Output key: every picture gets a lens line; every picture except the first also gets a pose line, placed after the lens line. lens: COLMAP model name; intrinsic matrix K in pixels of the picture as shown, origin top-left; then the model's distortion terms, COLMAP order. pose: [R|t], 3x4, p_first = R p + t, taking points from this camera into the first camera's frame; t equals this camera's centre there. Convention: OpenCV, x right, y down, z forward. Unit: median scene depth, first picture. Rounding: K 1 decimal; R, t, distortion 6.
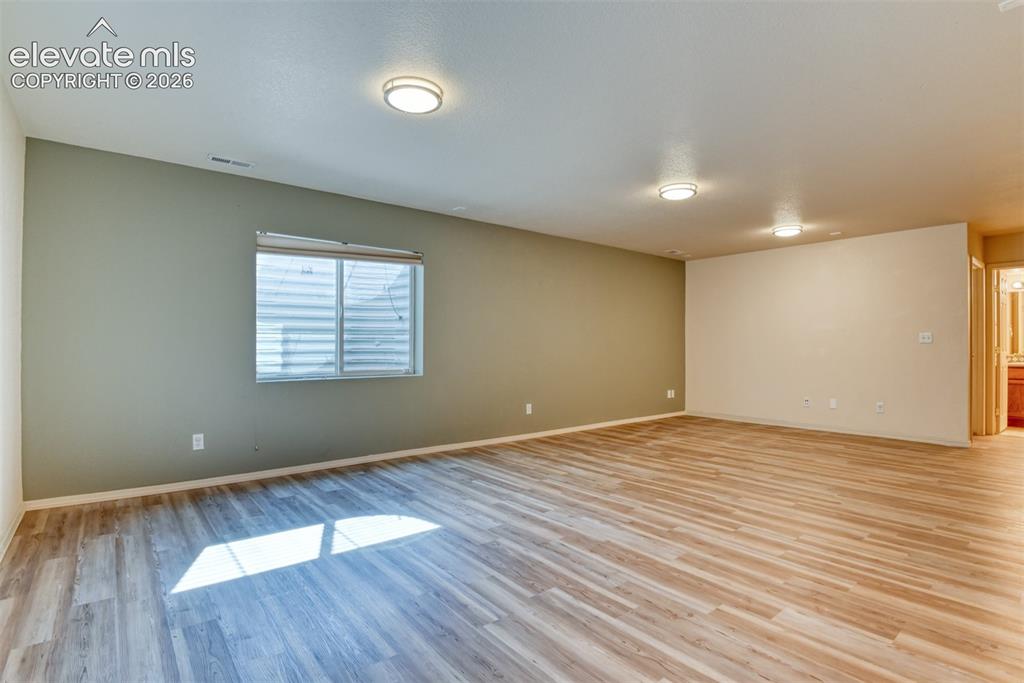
lens RADIAL K [[491.3, 0, 509.6], [0, 491.3, 343.0], [0, 0, 1]] dist [-0.025299, -0.000736]
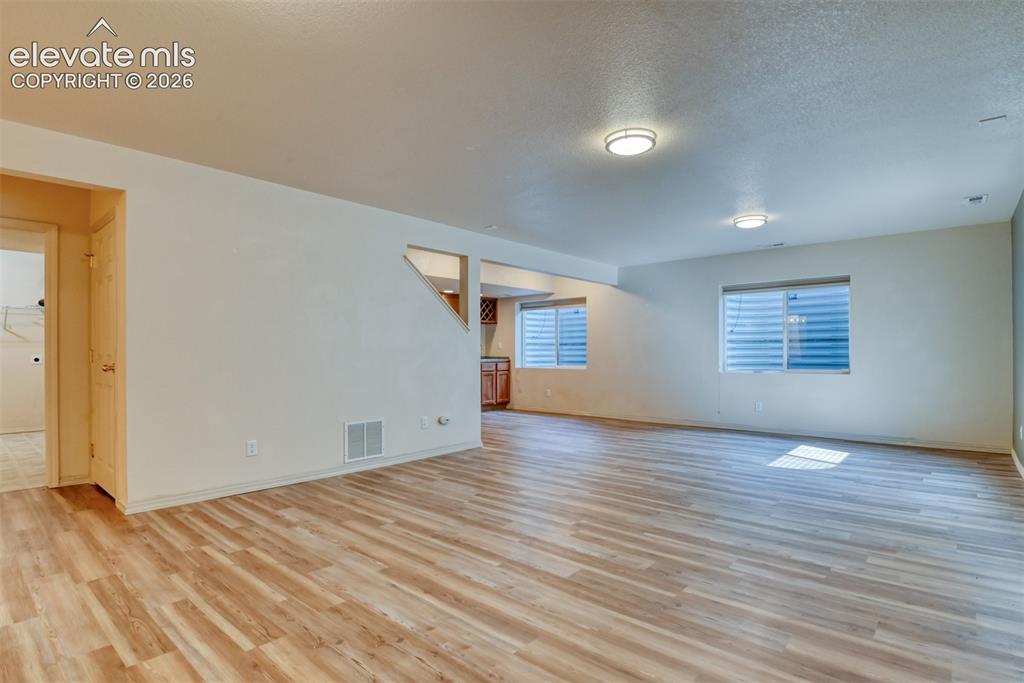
lens RADIAL K [[505.4, 0, 514.7], [0, 505.4, 345.7], [0, 0, 1]] dist [-0.016257, -0.009376]
pose [[-0.984020, -0.009411, -0.177810, 0.734747], [-0.006260, 0.999813, -0.018271, 0.024659], [0.177949, -0.016866, -0.983895, 1.937054]]
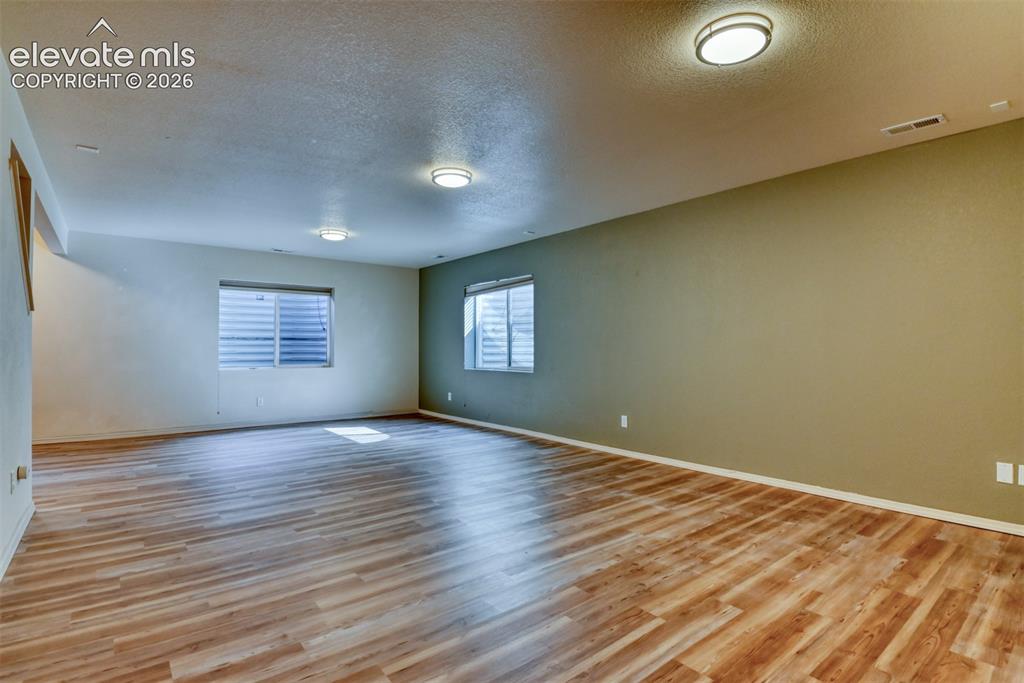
lens RADIAL K [[505.4, 0, 514.7], [0, 505.4, 345.7], [0, 0, 1]] dist [-0.016257, -0.009376]
pose [[0.002949, -0.014914, -0.999884, 1.428108], [0.001457, 0.999888, -0.014910, 0.025464], [0.999995, -0.001413, 0.002971, 1.264253]]
